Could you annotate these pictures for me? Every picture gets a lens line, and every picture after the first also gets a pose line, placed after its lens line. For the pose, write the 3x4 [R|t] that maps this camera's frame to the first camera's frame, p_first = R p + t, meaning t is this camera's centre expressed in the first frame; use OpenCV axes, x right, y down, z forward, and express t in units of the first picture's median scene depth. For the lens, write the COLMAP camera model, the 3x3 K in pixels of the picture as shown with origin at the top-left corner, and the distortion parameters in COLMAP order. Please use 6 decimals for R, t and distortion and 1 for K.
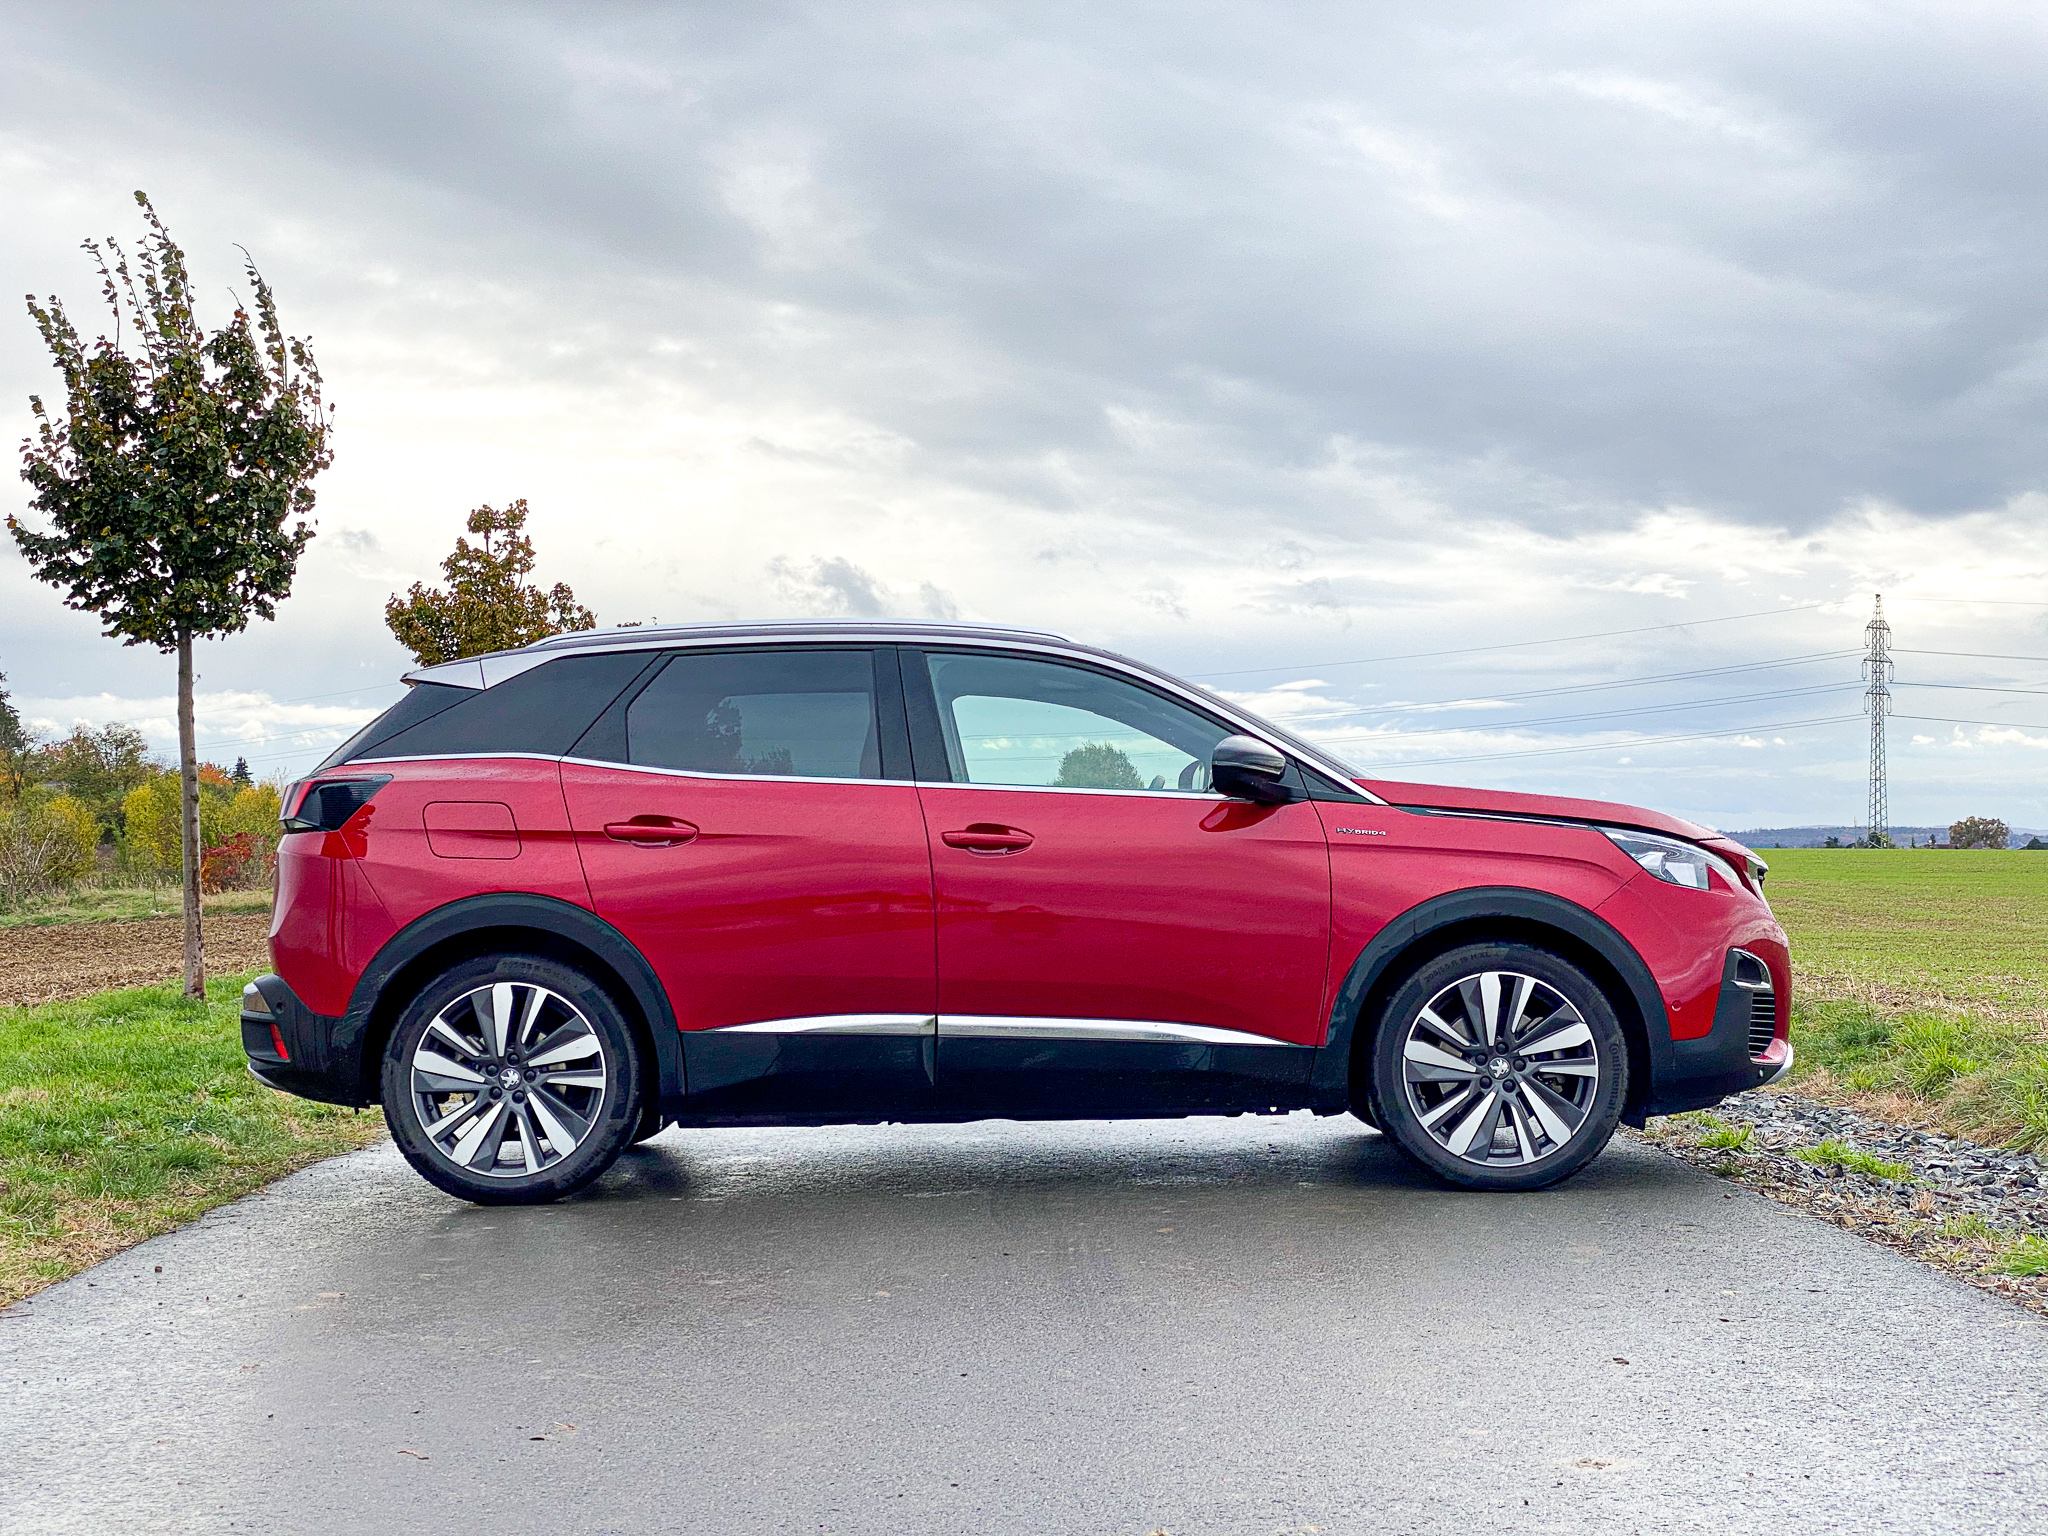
lens RADIAL K [[3077.6, 0, 1023.3], [0, 3077.6, 941.4], [0, 0, 1]] dist [-0.011287, 0.021343]
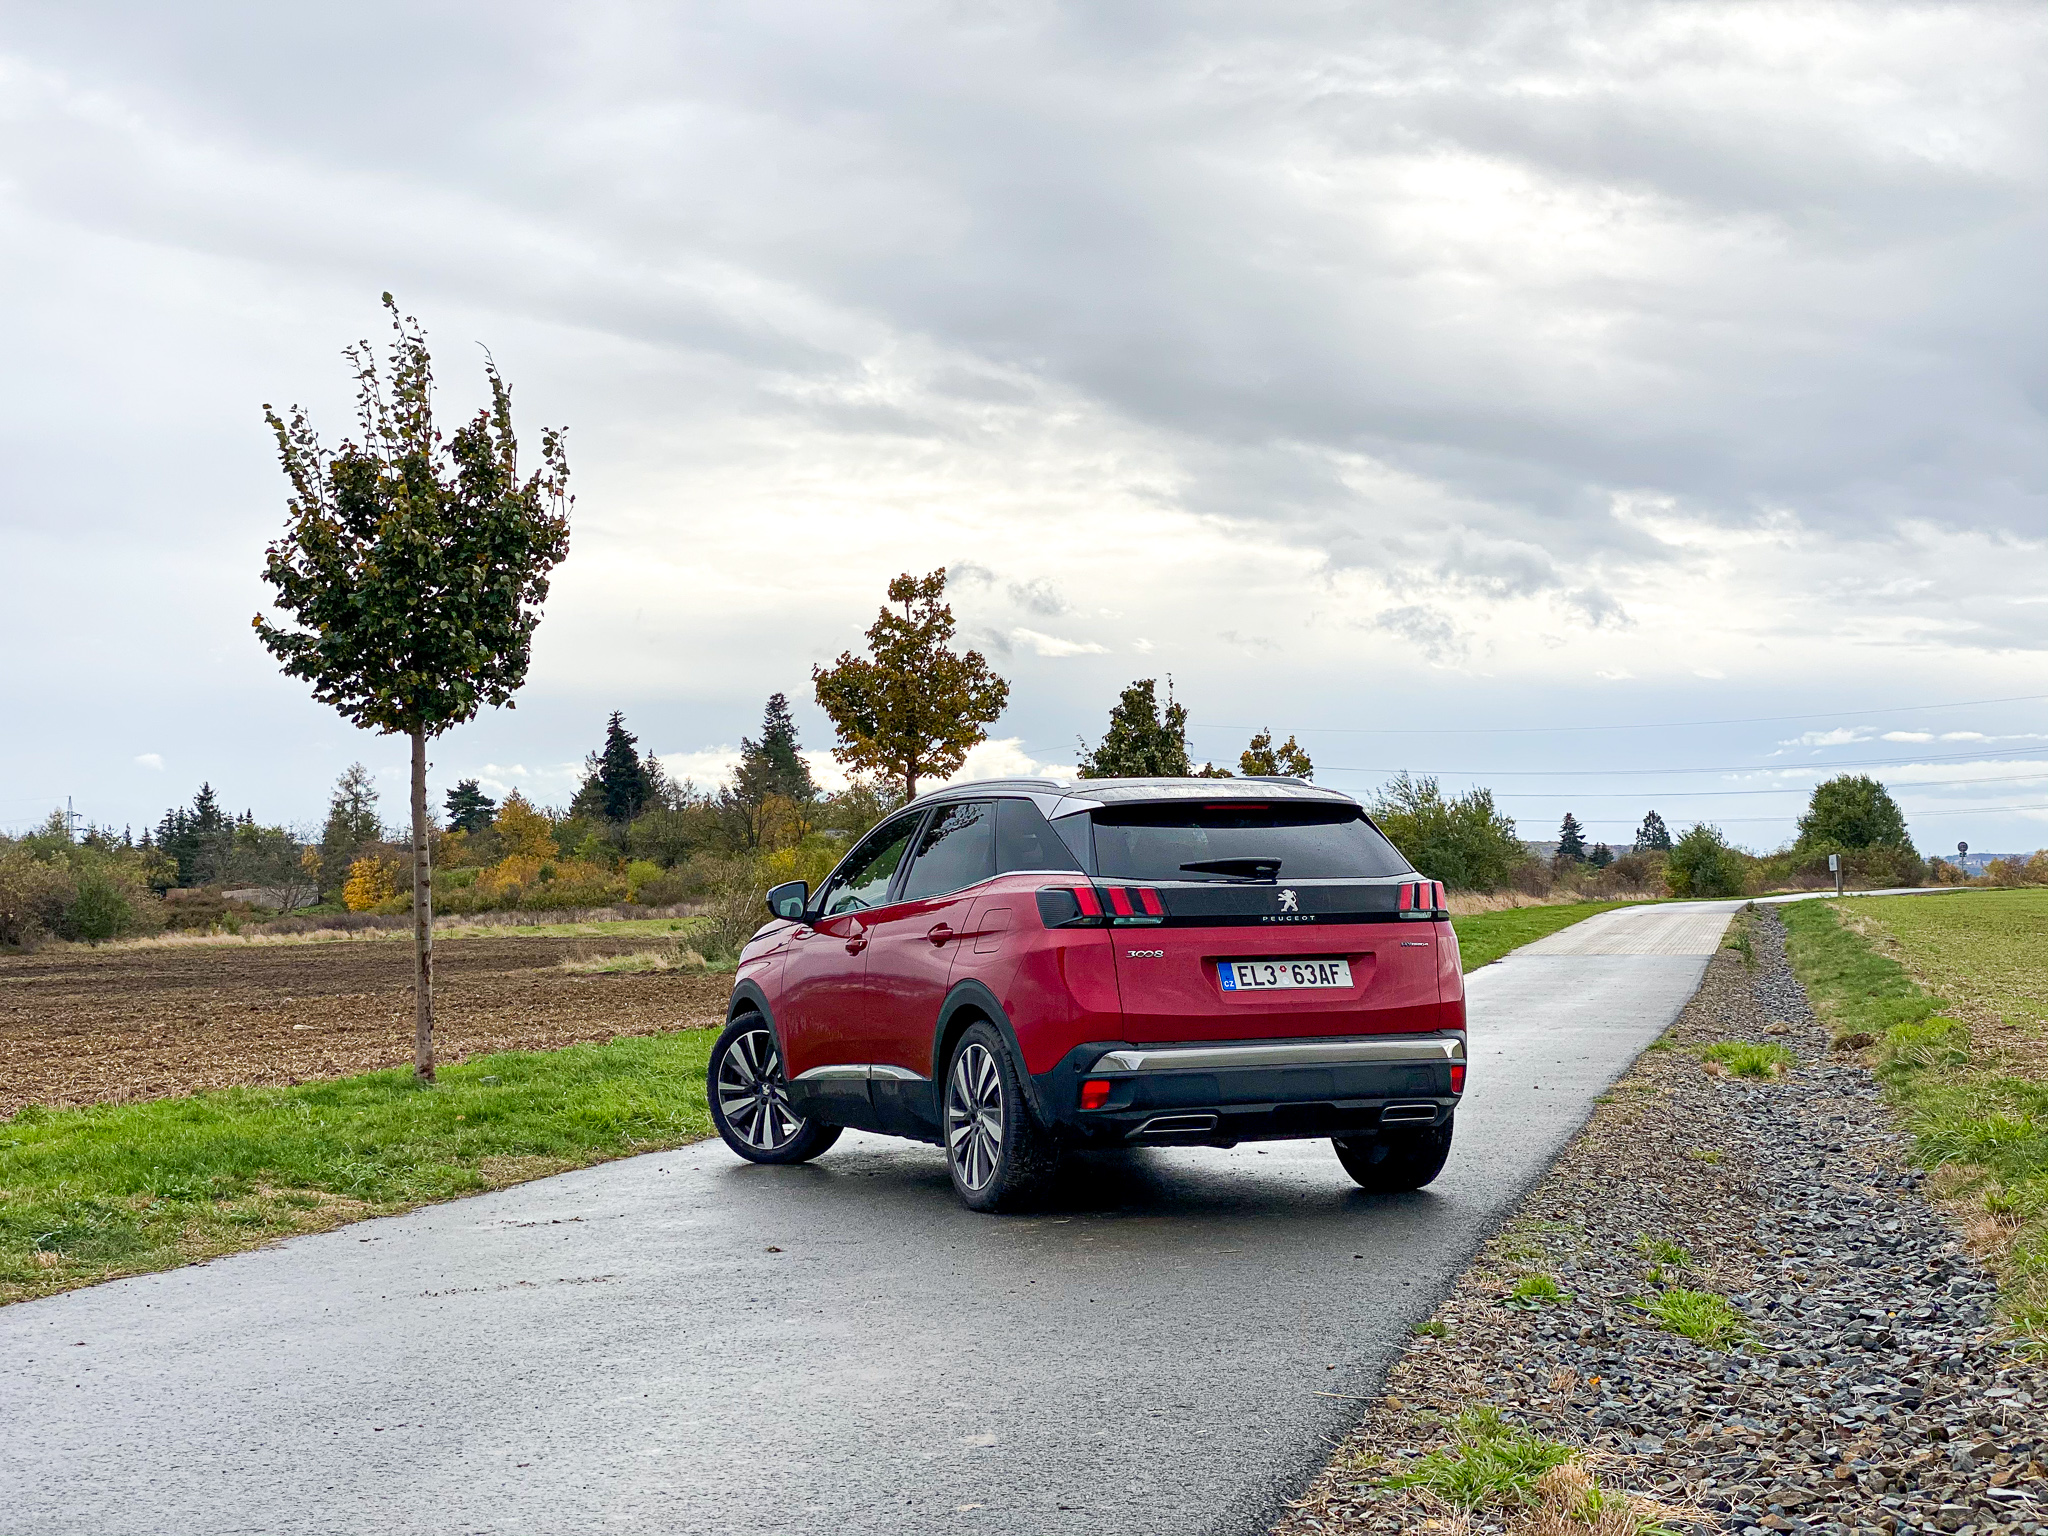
lens RADIAL K [[3095.3, 0, 1024.0], [0, 3095.3, 768.0], [0, 0, 1]] dist [0.041437, 0.882169]
pose [[0.967943, -0.018260, -0.250504, 0.179372], [0.001253, 0.997693, -0.067882, -0.014113], [0.251165, 0.065392, 0.965733, 0.047790]]
